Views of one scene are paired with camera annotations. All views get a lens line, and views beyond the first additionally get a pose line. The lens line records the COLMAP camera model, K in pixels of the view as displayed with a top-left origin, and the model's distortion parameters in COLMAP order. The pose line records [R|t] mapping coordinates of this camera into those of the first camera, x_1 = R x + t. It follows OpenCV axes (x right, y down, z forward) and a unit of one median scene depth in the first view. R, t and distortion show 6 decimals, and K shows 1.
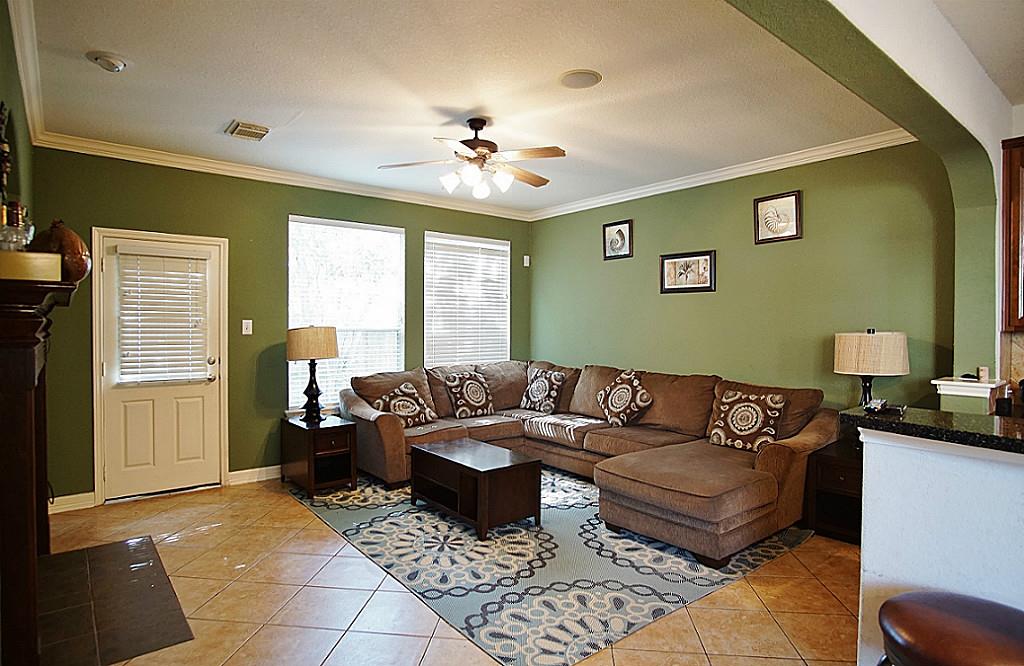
lens RADIAL K [[555.1, 0, 512.0], [0, 555.1, 333.0], [0, 0, 1]] dist [-0.028687, -0.000453]
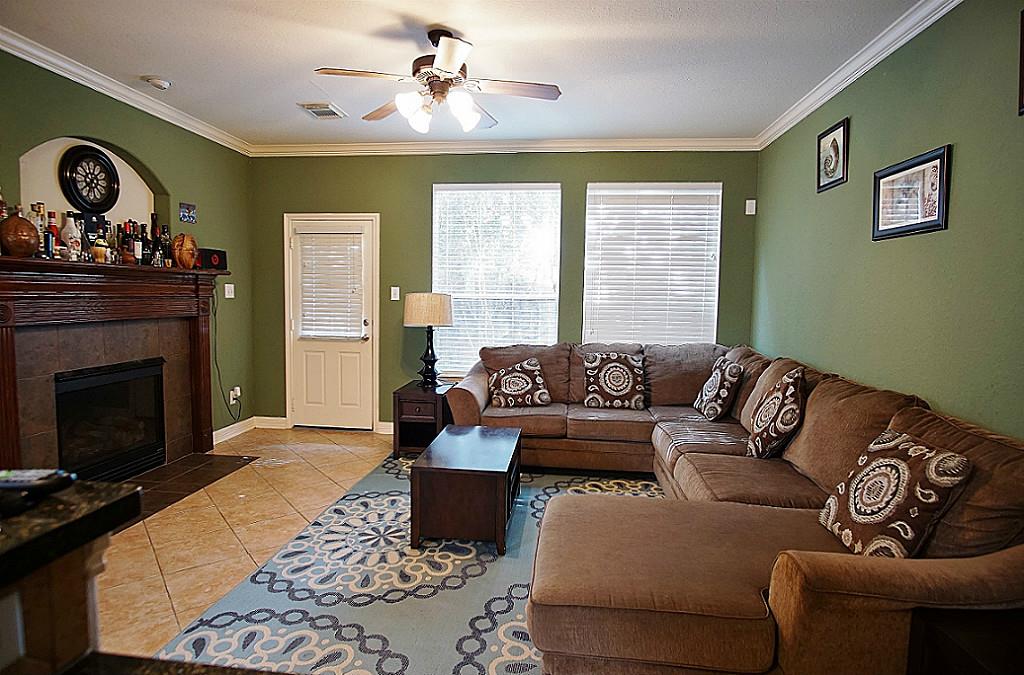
lens RADIAL K [[554.4, 0, 512.0], [0, 554.4, 337.5], [0, 0, 1]] dist [-0.028709, 0.001299]
pose [[0.702210, 0.063402, -0.709141, 0.478550], [-0.023681, 0.997556, 0.065739, -0.001294], [0.711576, -0.029370, 0.701995, 0.403499]]
